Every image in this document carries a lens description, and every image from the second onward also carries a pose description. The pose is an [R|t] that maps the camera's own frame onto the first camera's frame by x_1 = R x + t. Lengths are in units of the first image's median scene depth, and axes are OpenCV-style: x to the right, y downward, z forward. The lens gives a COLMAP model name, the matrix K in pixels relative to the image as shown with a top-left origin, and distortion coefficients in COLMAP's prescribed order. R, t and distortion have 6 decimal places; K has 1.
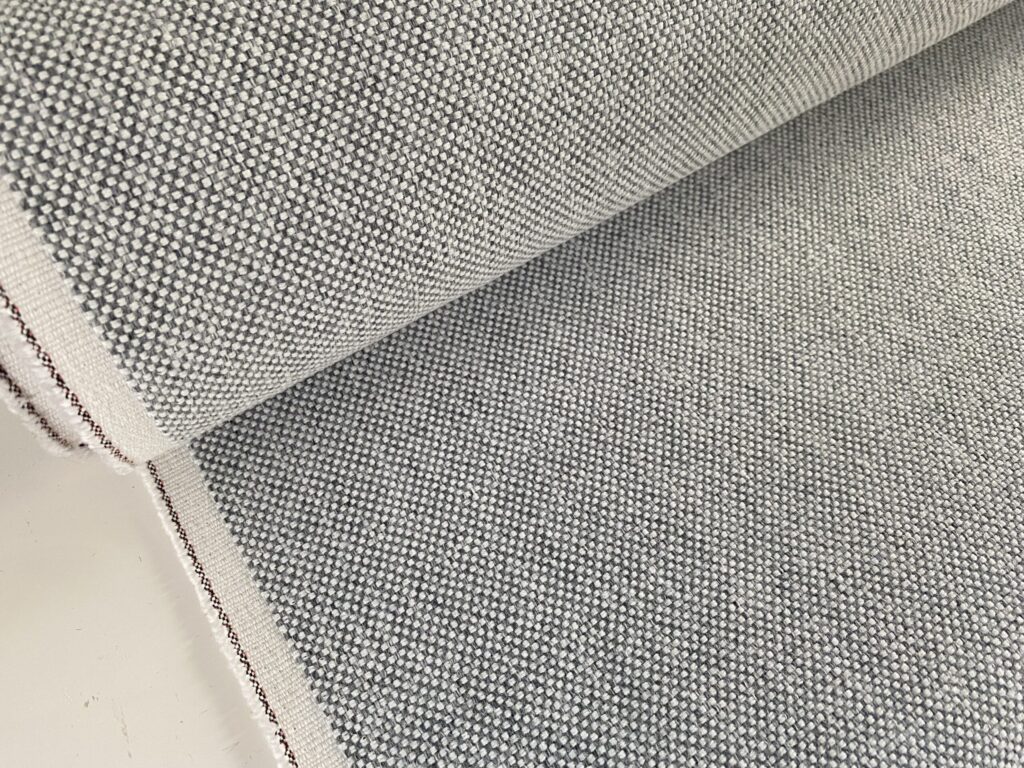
lens RADIAL K [[815.4, 0, 512.0], [0, 815.4, 384.0], [0, 0, 1]] dist [0.018097, -0.011267]
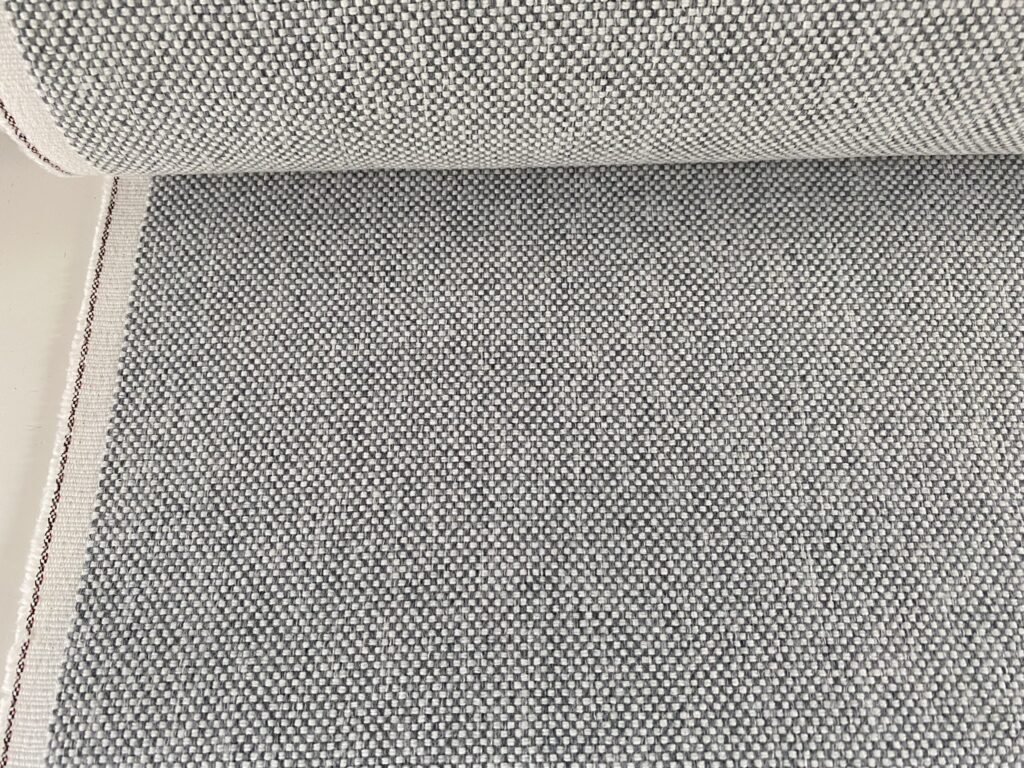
lens RADIAL K [[799.2, 0, 459.1], [0, 799.2, 386.9], [0, 0, 1]] dist [0.154429, -0.411270]
pose [[0.828582, 0.497409, -0.256977, 0.391365], [-0.459217, 0.866368, 0.196283, -0.103673], [0.320270, -0.044628, 0.946275, 0.088254]]
